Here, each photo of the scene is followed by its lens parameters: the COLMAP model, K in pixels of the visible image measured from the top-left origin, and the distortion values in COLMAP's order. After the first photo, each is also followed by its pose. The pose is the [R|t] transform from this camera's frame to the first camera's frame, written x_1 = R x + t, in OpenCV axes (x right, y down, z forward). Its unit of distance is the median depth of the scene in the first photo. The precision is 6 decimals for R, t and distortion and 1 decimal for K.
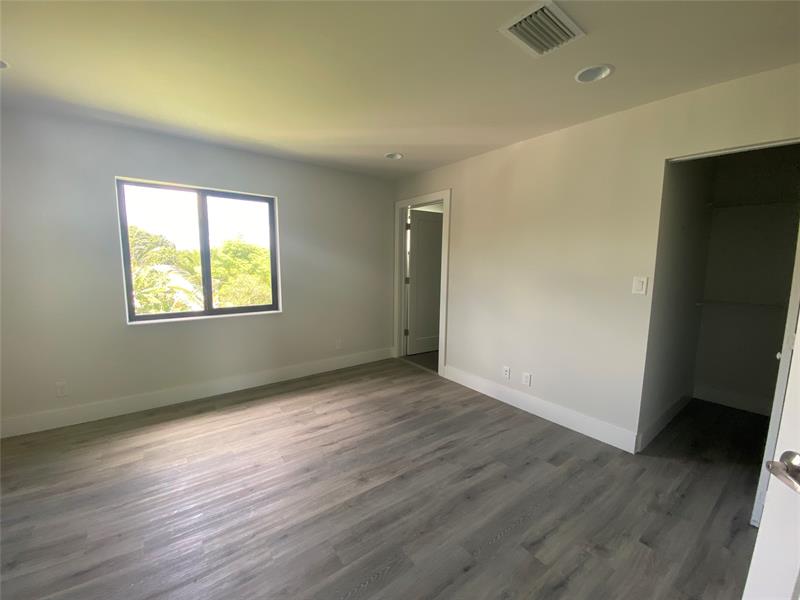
lens RADIAL K [[328.0, 0, 400.1], [0, 328.0, 302.1], [0, 0, 1]] dist [-0.002009, -0.001494]
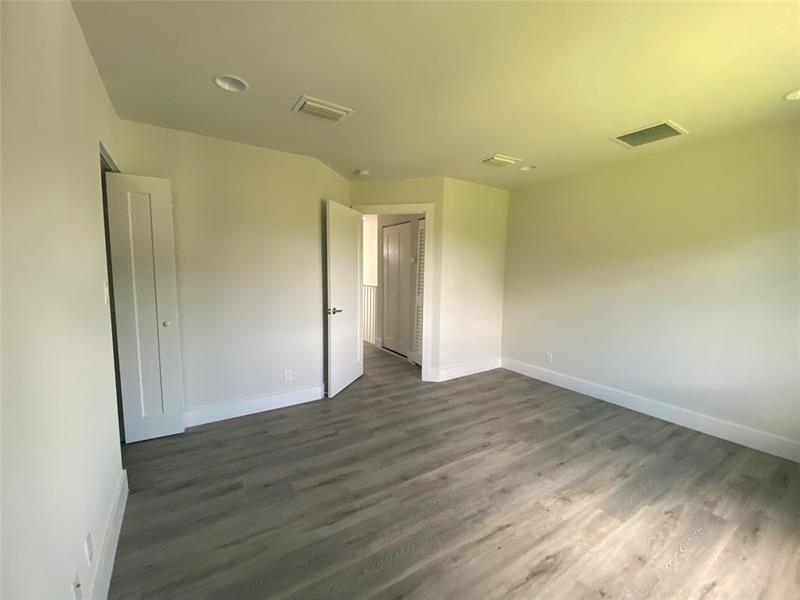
lens RADIAL K [[328.0, 0, 398.6], [0, 328.0, 300.9], [0, 0, 1]] dist [-0.002009, -0.001494]
pose [[-0.996575, -0.034604, 0.075111, -0.028232], [-0.017507, 0.975938, 0.217343, -0.219463], [-0.080824, 0.215284, -0.973201, 1.760850]]
